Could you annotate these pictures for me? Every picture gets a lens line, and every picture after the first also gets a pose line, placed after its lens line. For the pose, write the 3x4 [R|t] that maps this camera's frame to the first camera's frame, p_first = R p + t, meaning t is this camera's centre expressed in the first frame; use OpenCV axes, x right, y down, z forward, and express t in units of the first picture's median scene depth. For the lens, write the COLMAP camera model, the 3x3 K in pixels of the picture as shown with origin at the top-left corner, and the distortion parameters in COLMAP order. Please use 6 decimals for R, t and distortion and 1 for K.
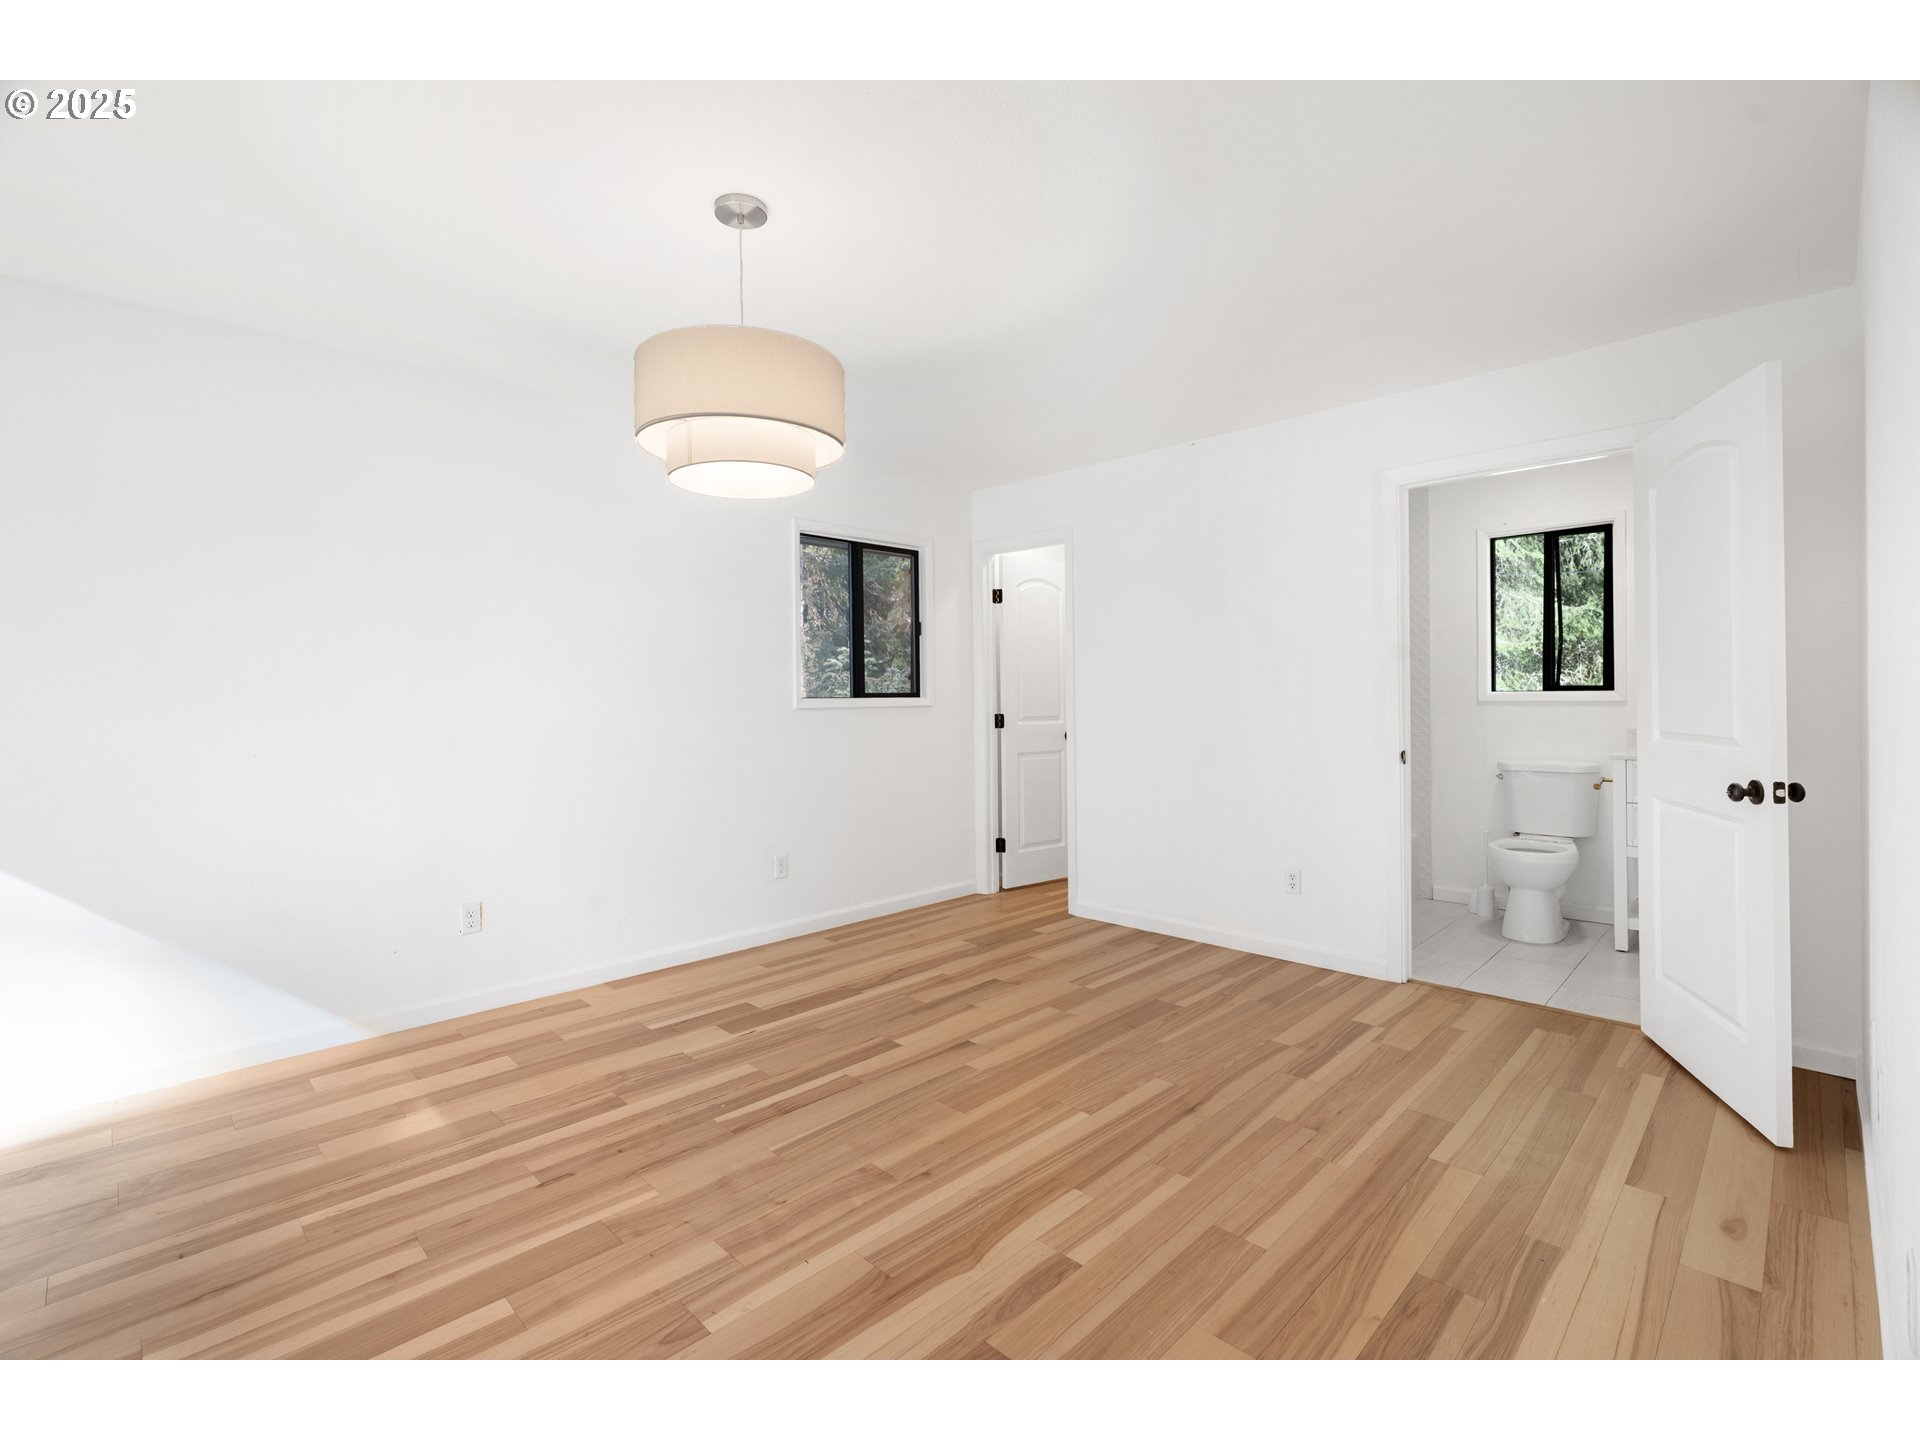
lens RADIAL K [[854.3, 0, 943.6], [0, 854.3, 703.3], [0, 0, 1]] dist [-0.009536, 0.003825]
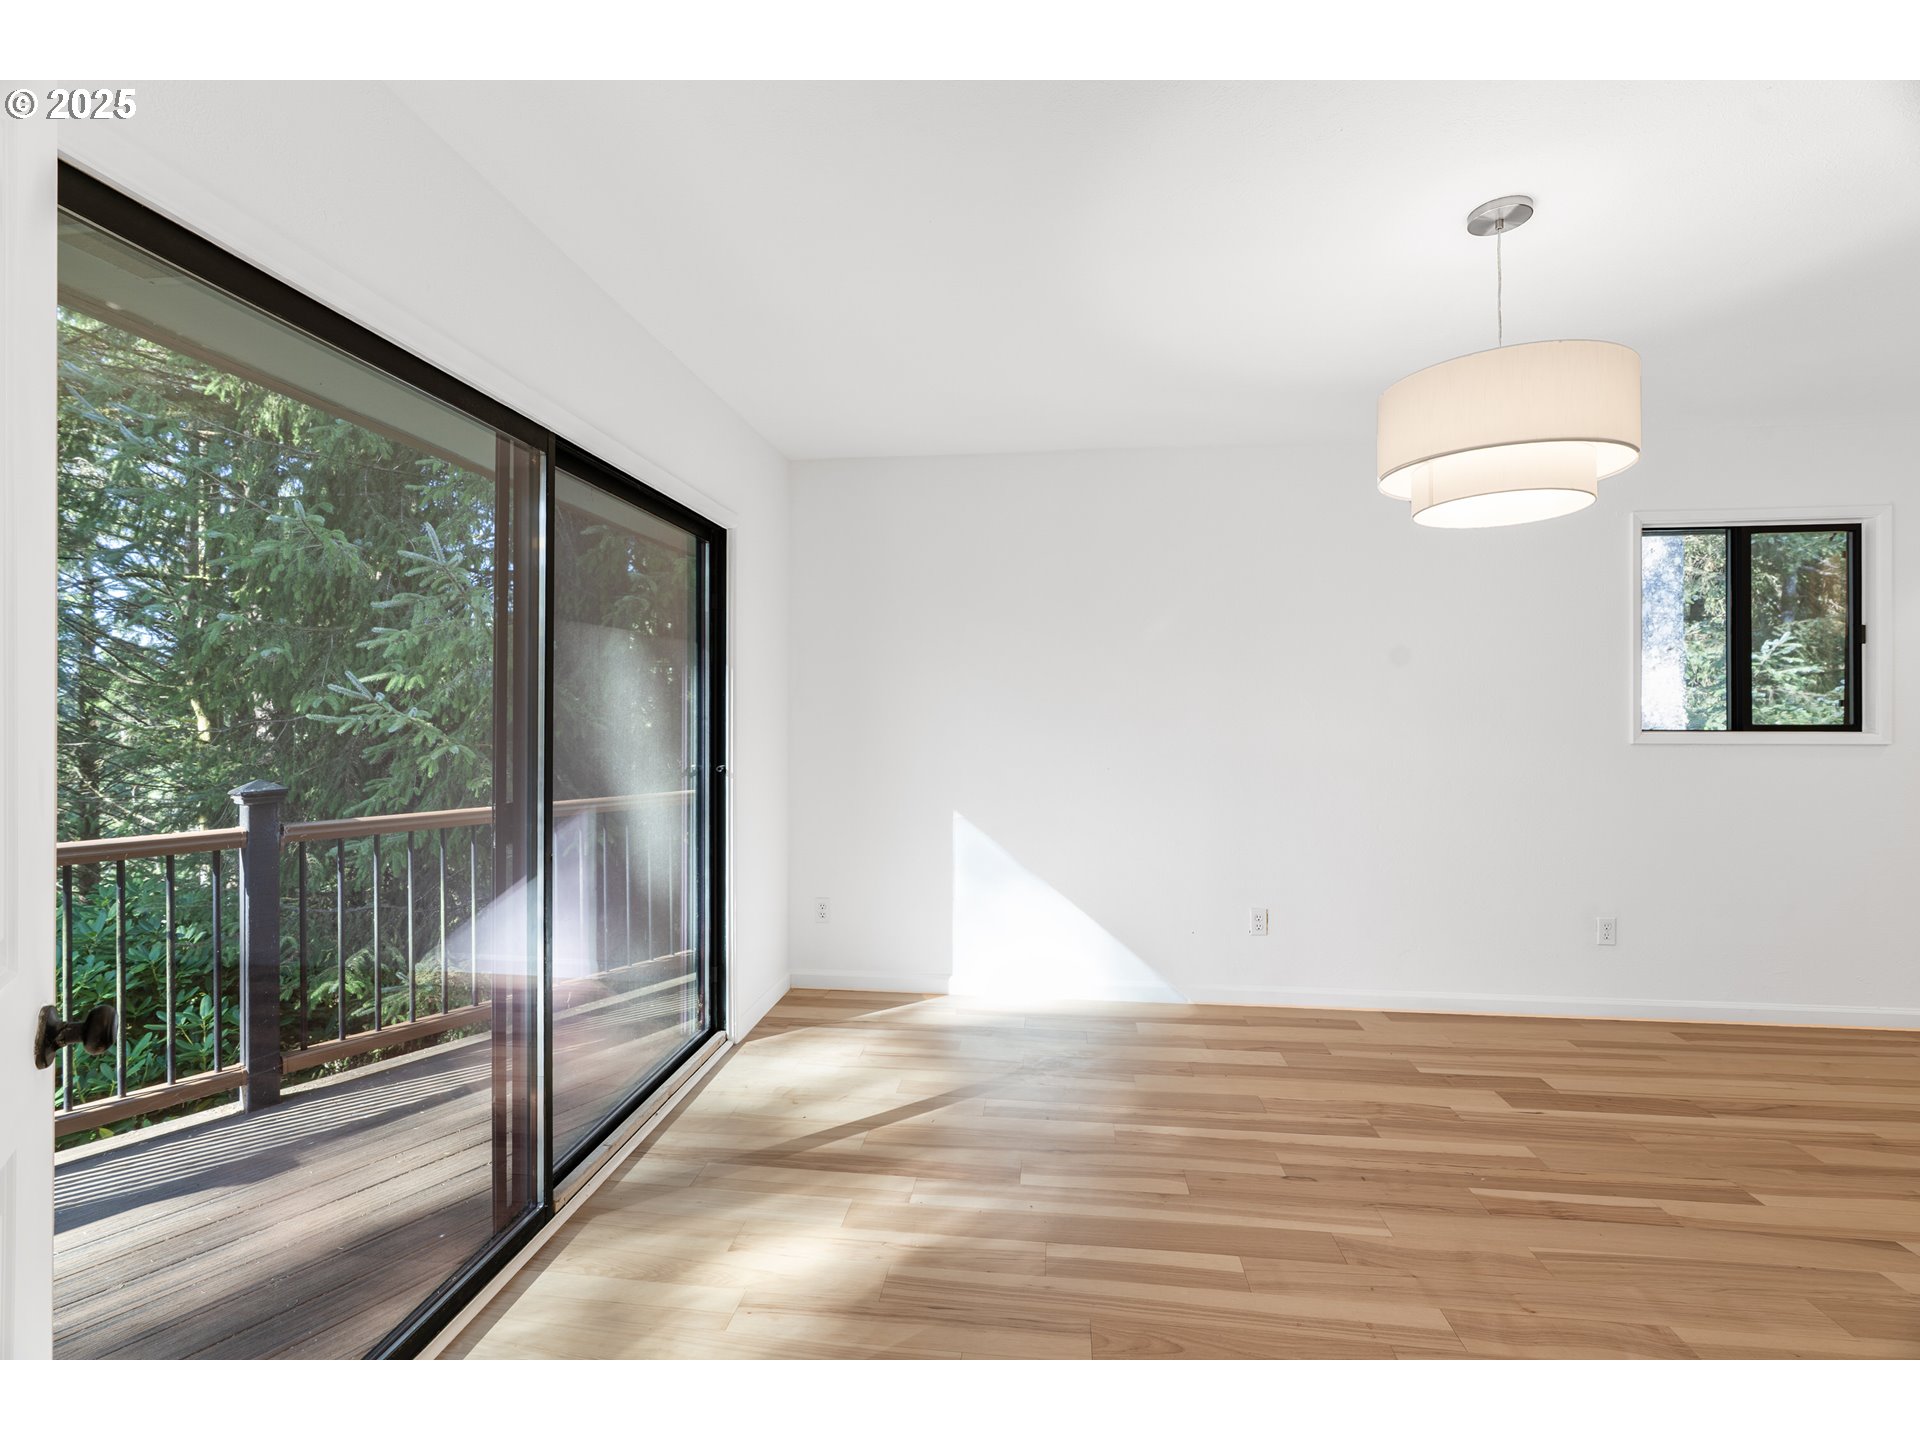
lens RADIAL K [[854.3, 0, 968.3], [0, 854.3, 719.1], [0, 0, 1]] dist [-0.009536, 0.003825]
pose [[0.630757, 0.014647, -0.775842, 0.087909], [-0.010216, 0.999892, 0.010571, -0.028601], [0.775913, 0.001258, 0.630838, -0.016316]]
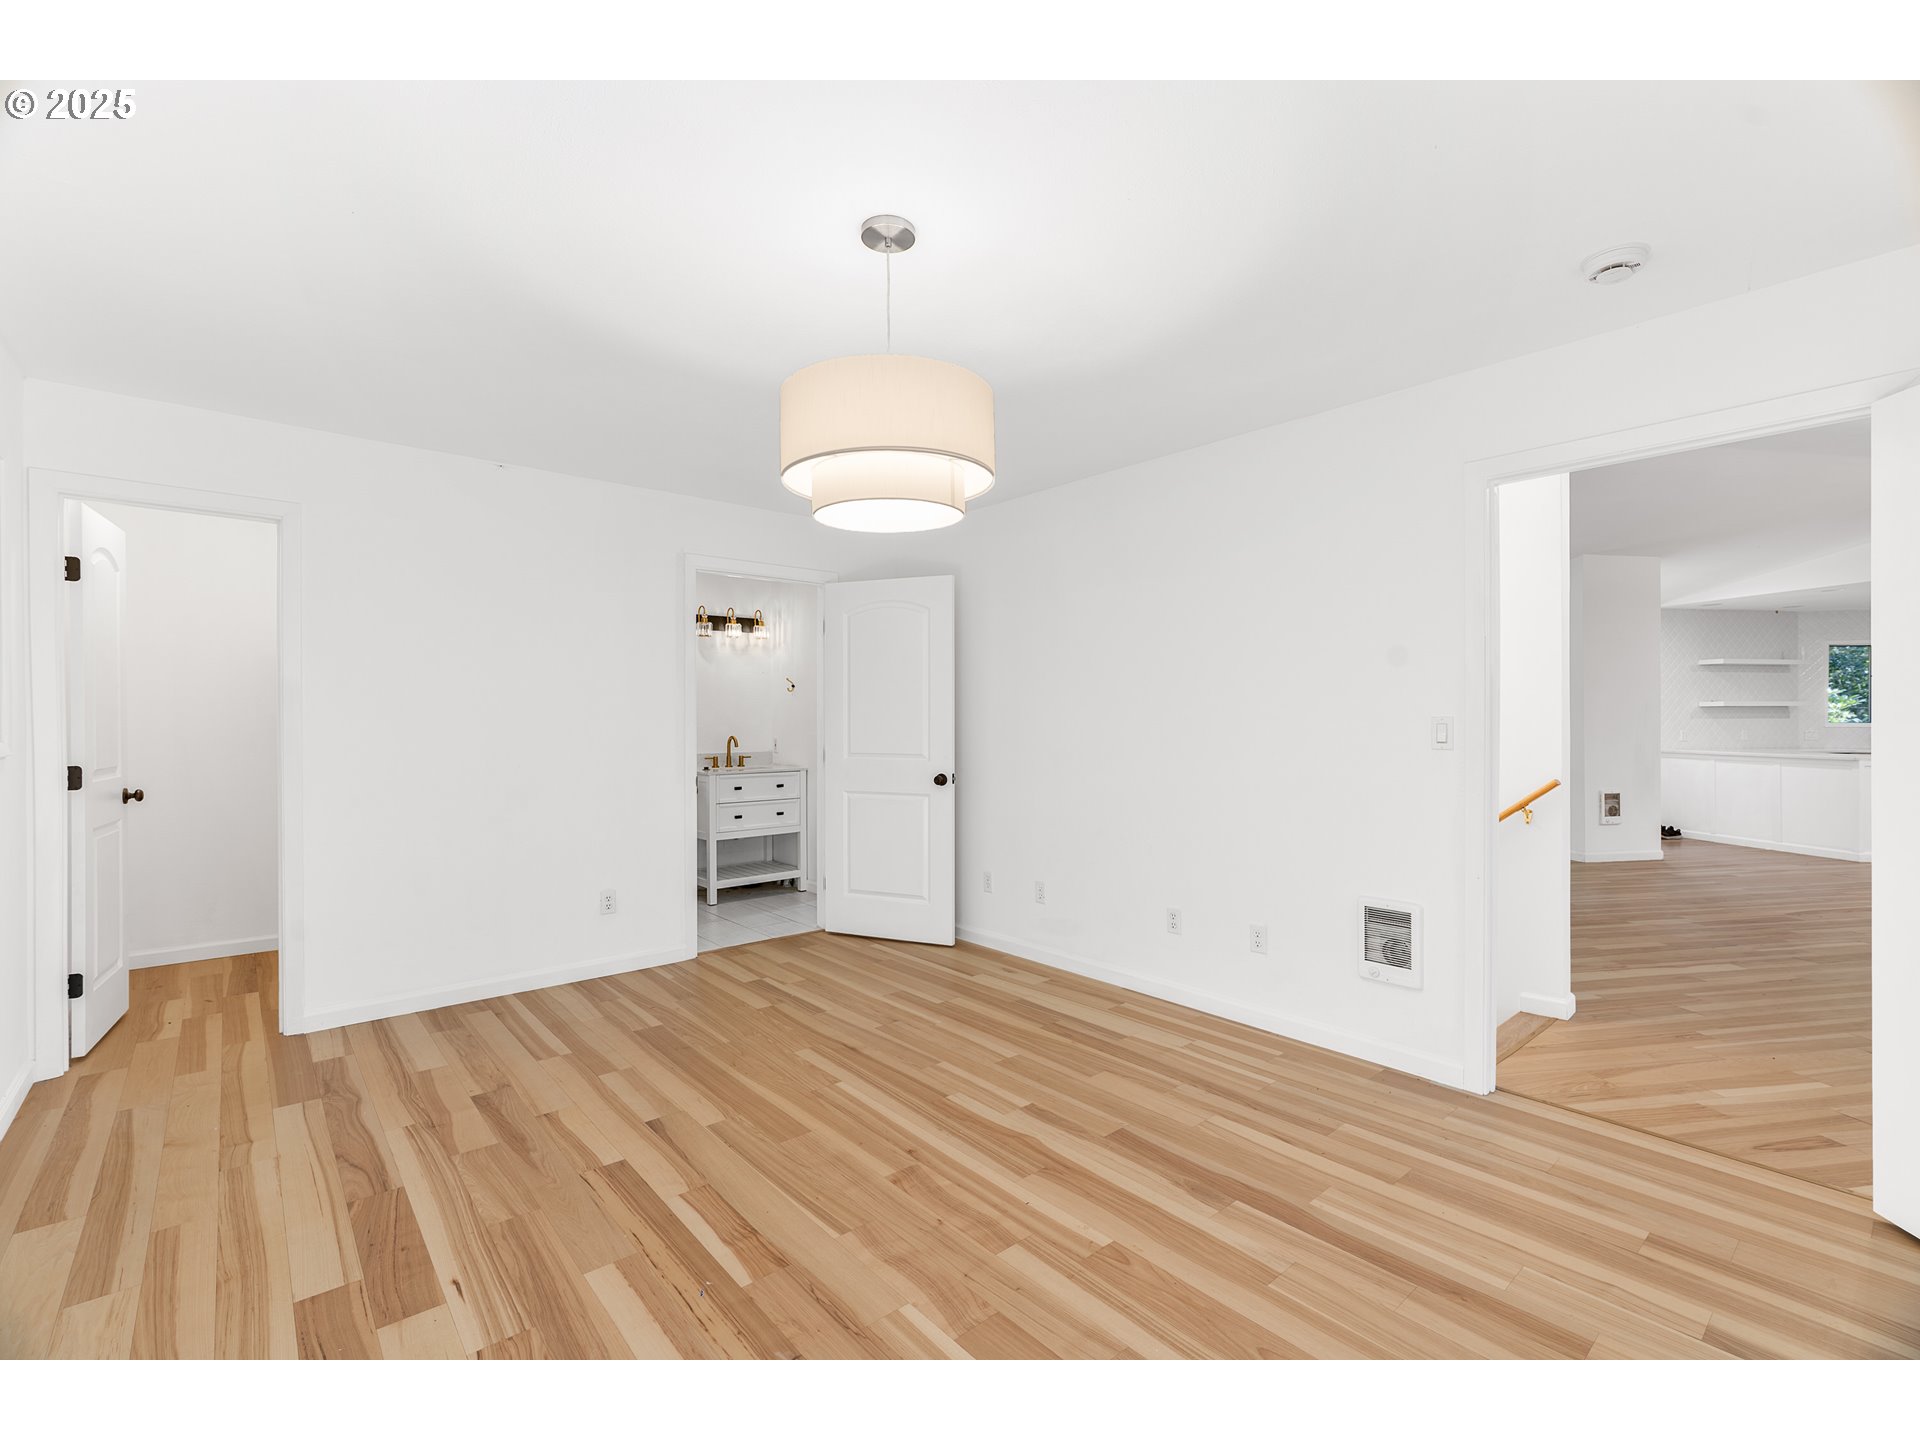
lens RADIAL K [[854.3, 0, 944.7], [0, 854.3, 718.8], [0, 0, 1]] dist [-0.009536, 0.003825]
pose [[0.086948, 0.009741, 0.996165, -0.901140], [0.009137, 0.999902, -0.010575, -0.017090], [-0.996171, 0.010021, 0.086850, 0.649857]]
